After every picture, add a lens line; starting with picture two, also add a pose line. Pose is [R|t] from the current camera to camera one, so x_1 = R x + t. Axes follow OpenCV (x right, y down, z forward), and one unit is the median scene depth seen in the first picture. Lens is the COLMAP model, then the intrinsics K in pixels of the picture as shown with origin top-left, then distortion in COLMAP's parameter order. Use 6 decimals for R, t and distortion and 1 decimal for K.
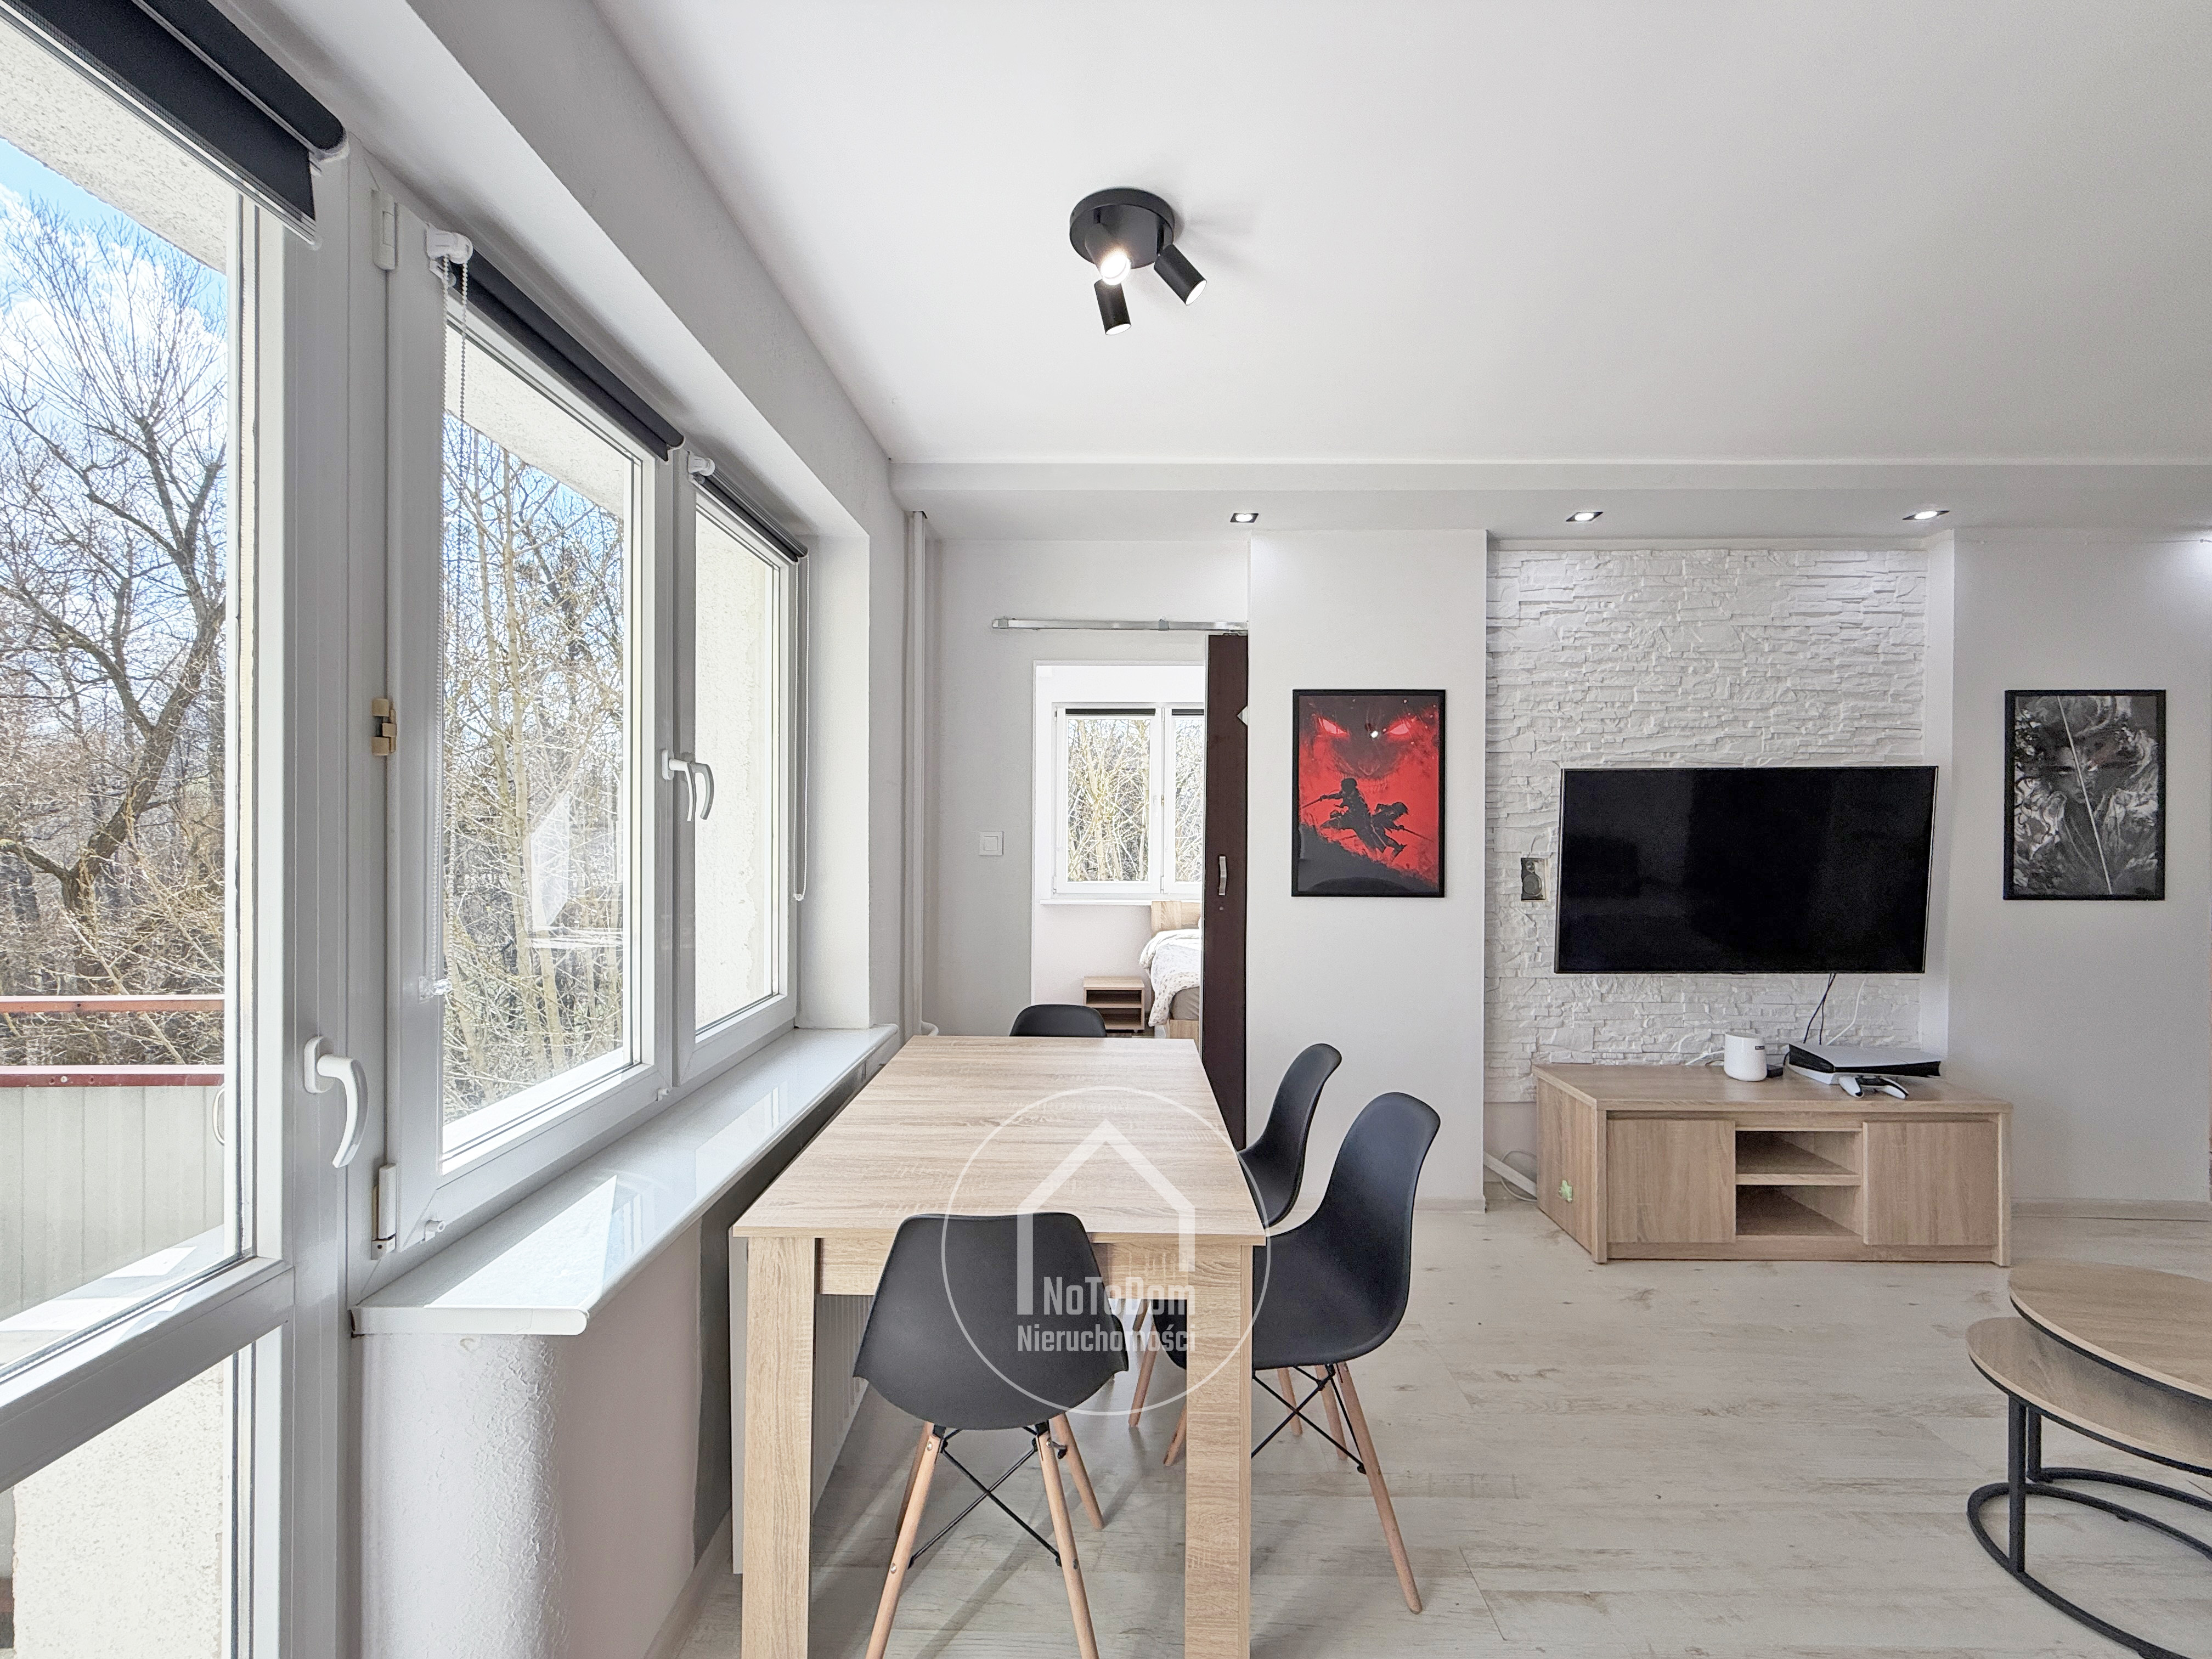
lens RADIAL K [[882.3, 0, 1098.5], [0, 882.3, 829.3], [0, 0, 1]] dist [-0.003521, 0.000764]
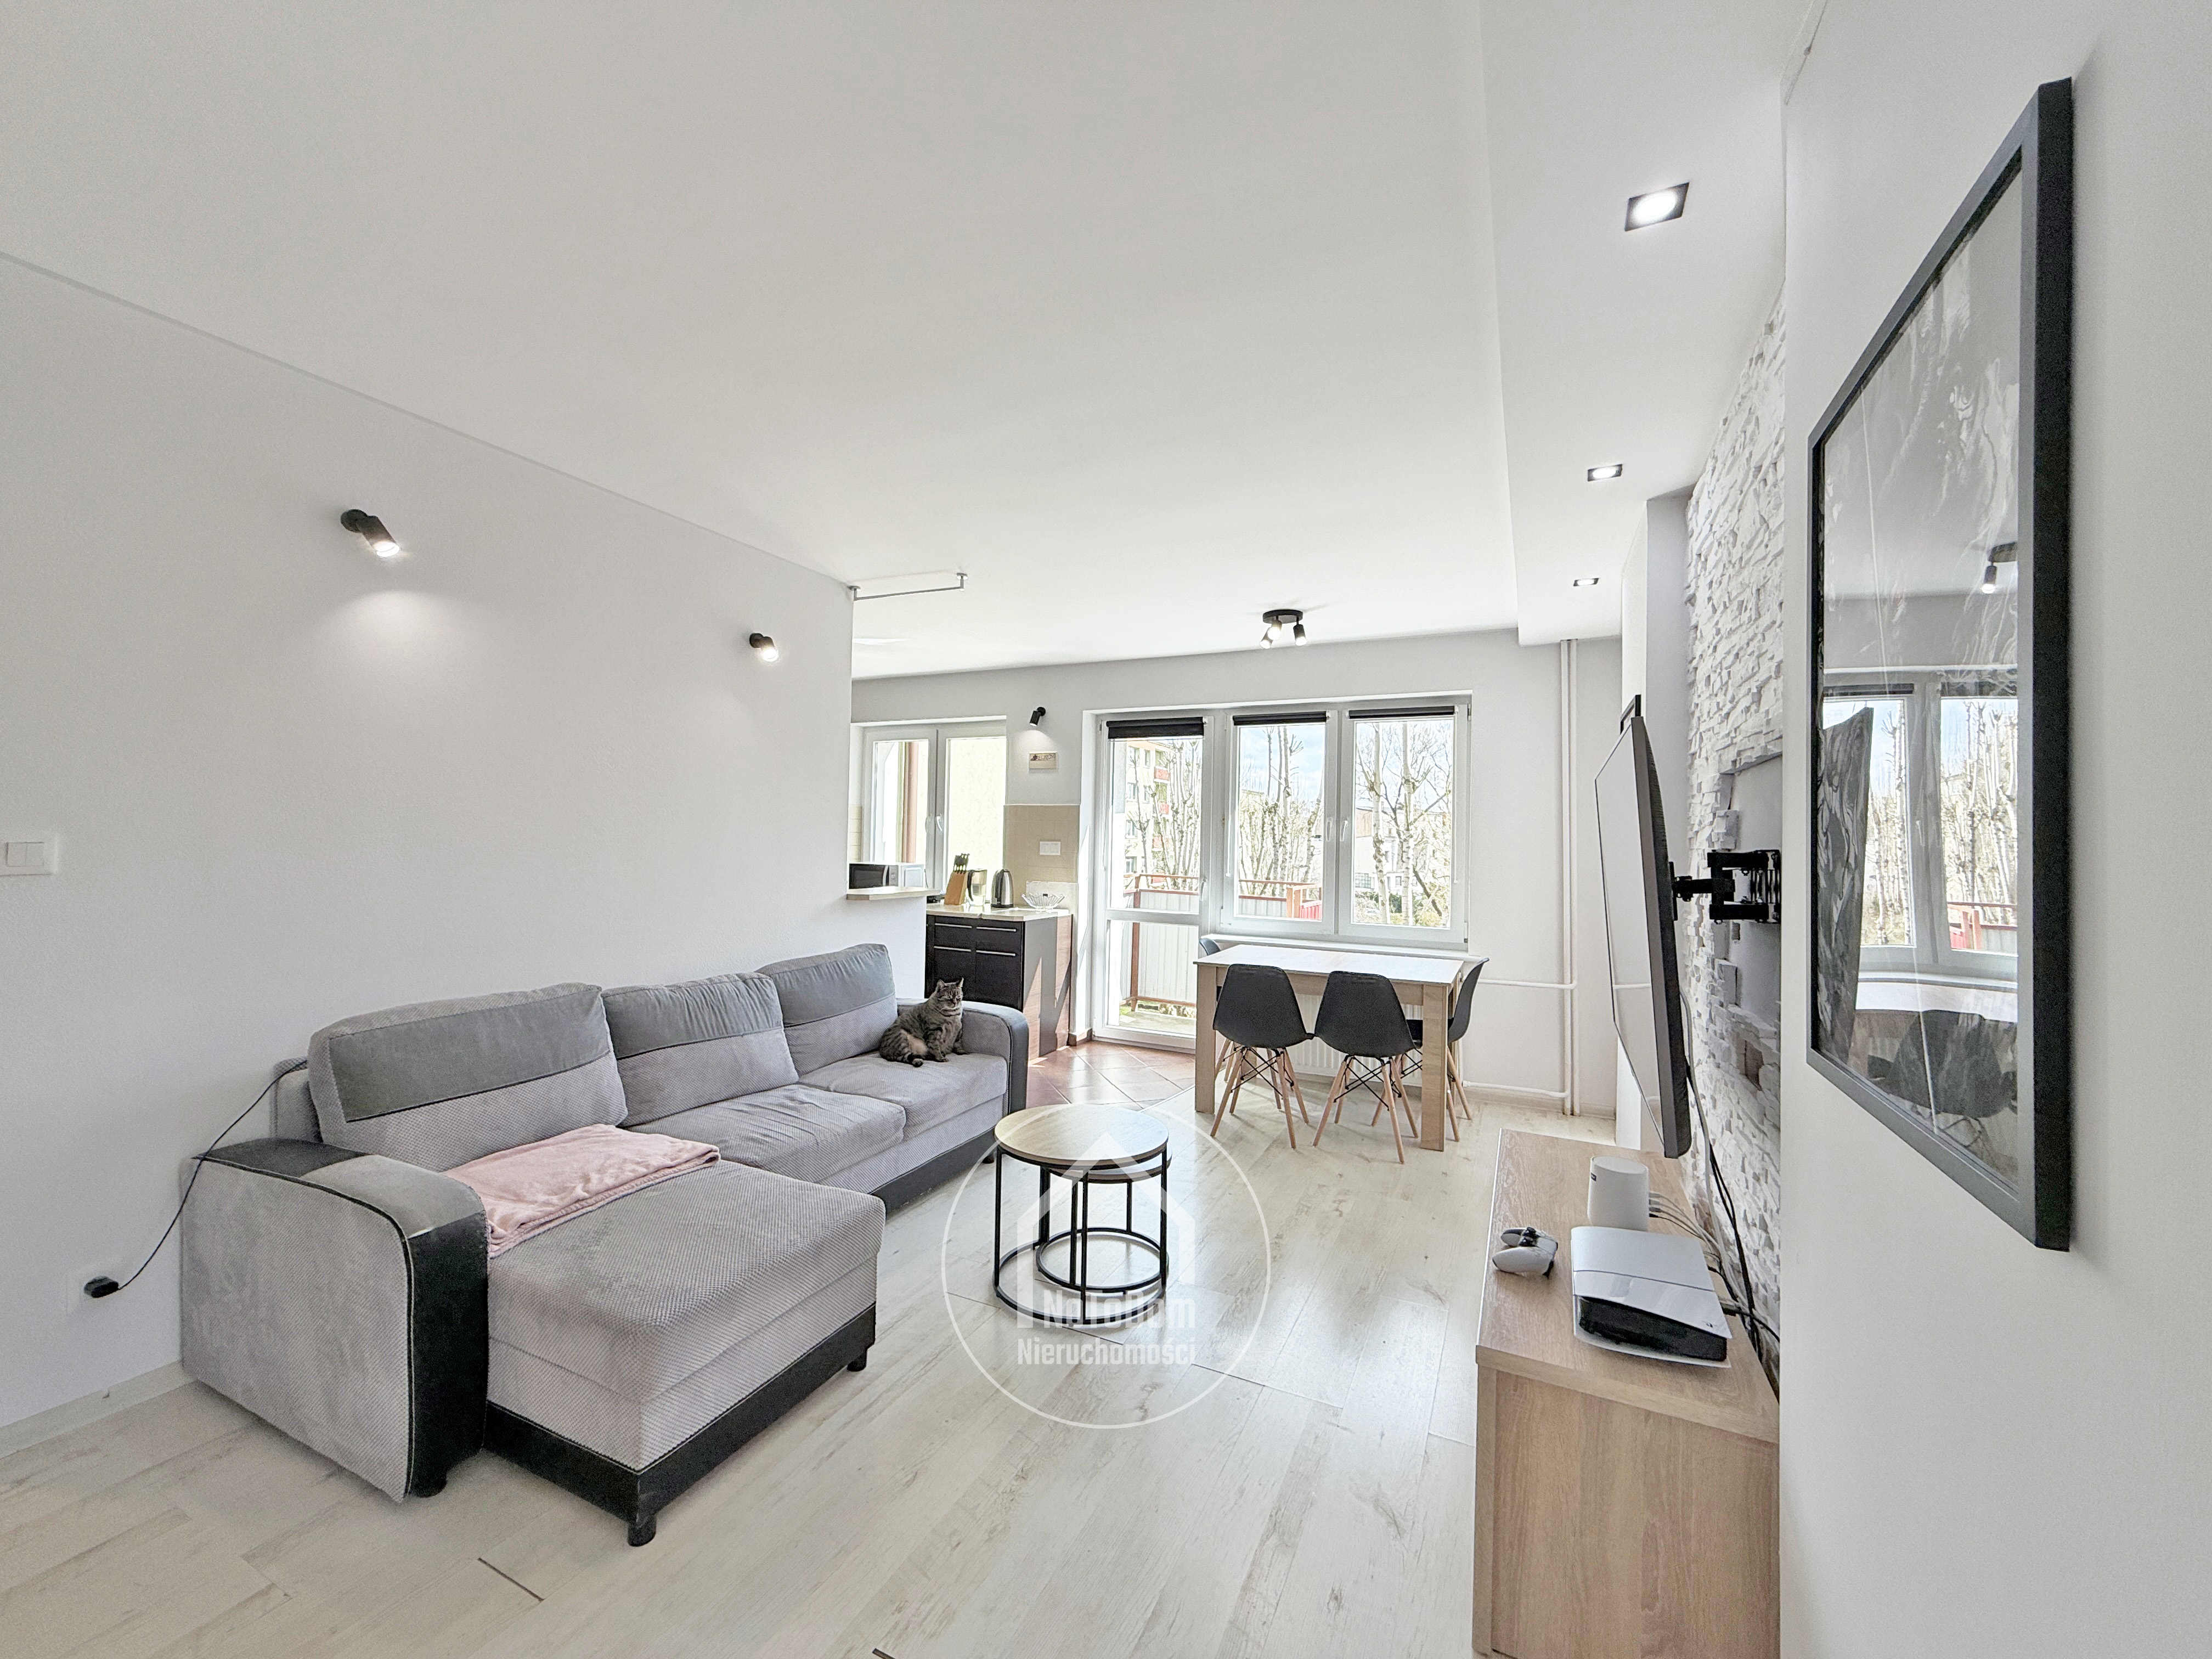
lens RADIAL K [[882.3, 0, 1106.1], [0, 882.3, 819.7], [0, 0, 1]] dist [-0.003521, 0.000764]
pose [[-0.418405, -0.032909, -0.907664, 1.518821], [-0.025182, 0.999380, -0.024626, 0.007150], [0.907911, 0.012553, -0.418974, 0.940158]]
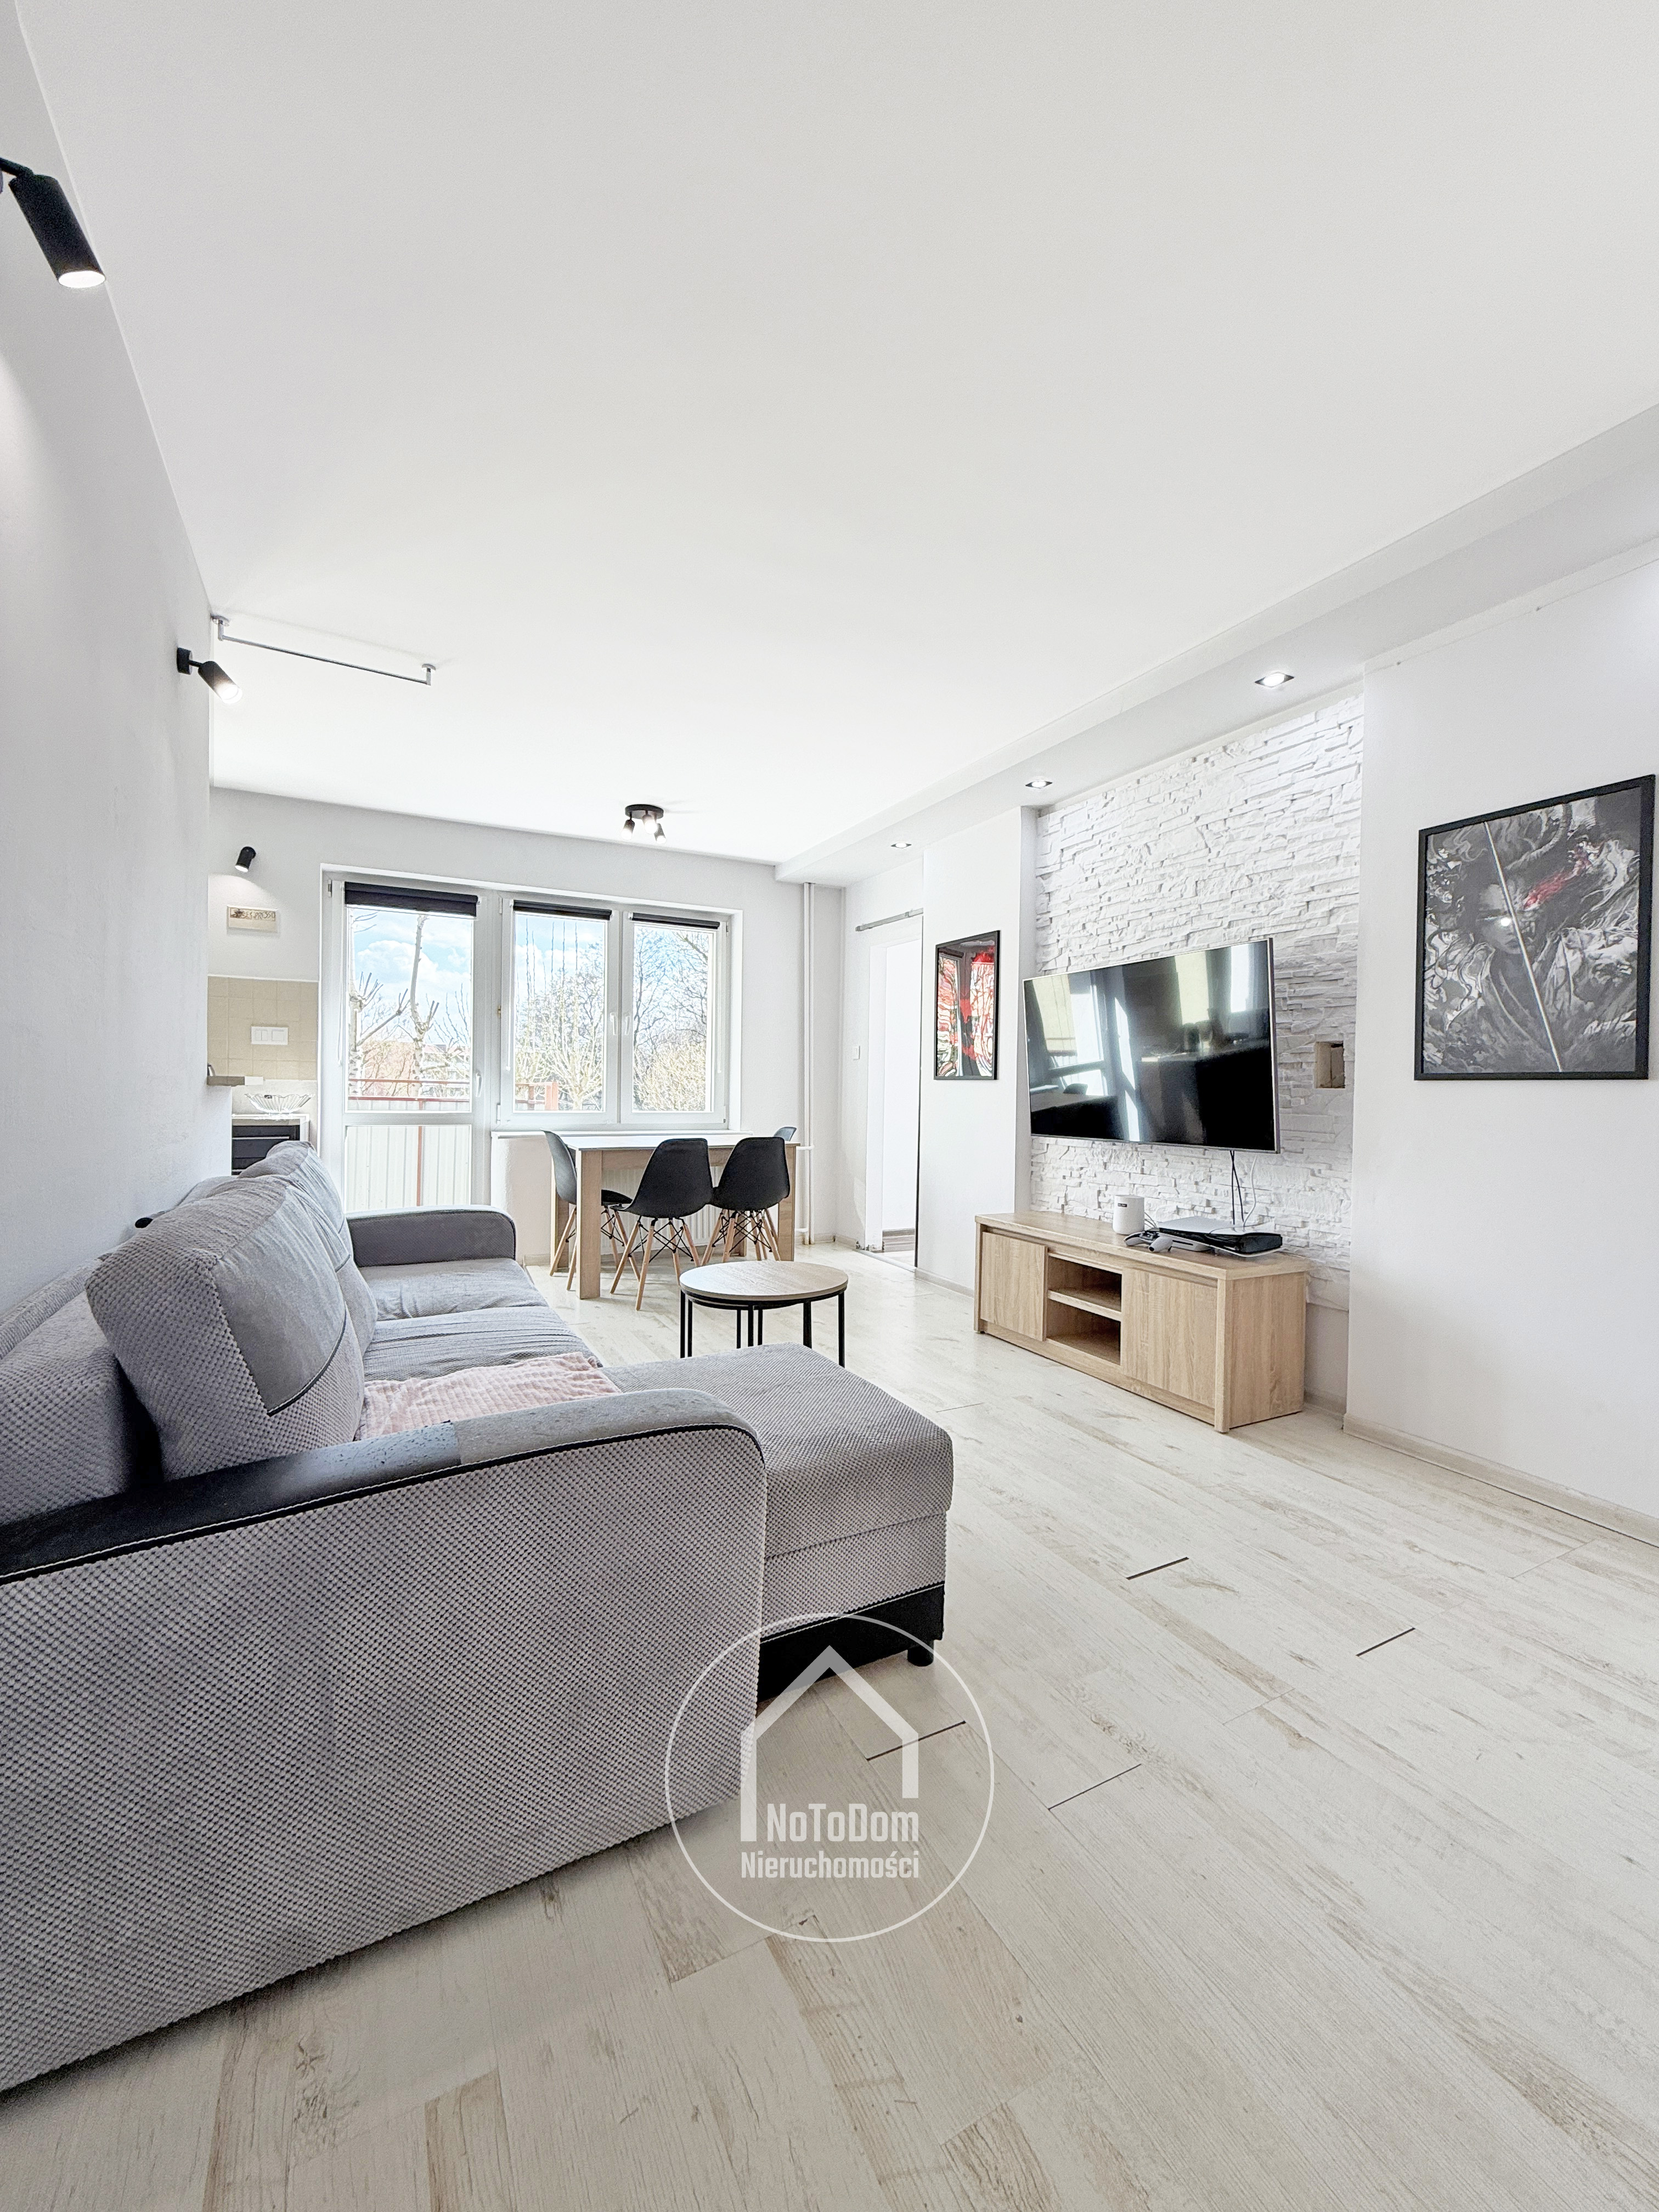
lens RADIAL K [[882.3, 0, 830.8], [0, 882.3, 1101.0], [0, 0, 1]] dist [-0.003521, 0.000764]
pose [[0.481429, 0.018683, -0.876286, 1.570999], [-0.017798, 0.999775, 0.011538, 0.104981], [0.876304, 0.010041, 0.481654, 0.108581]]
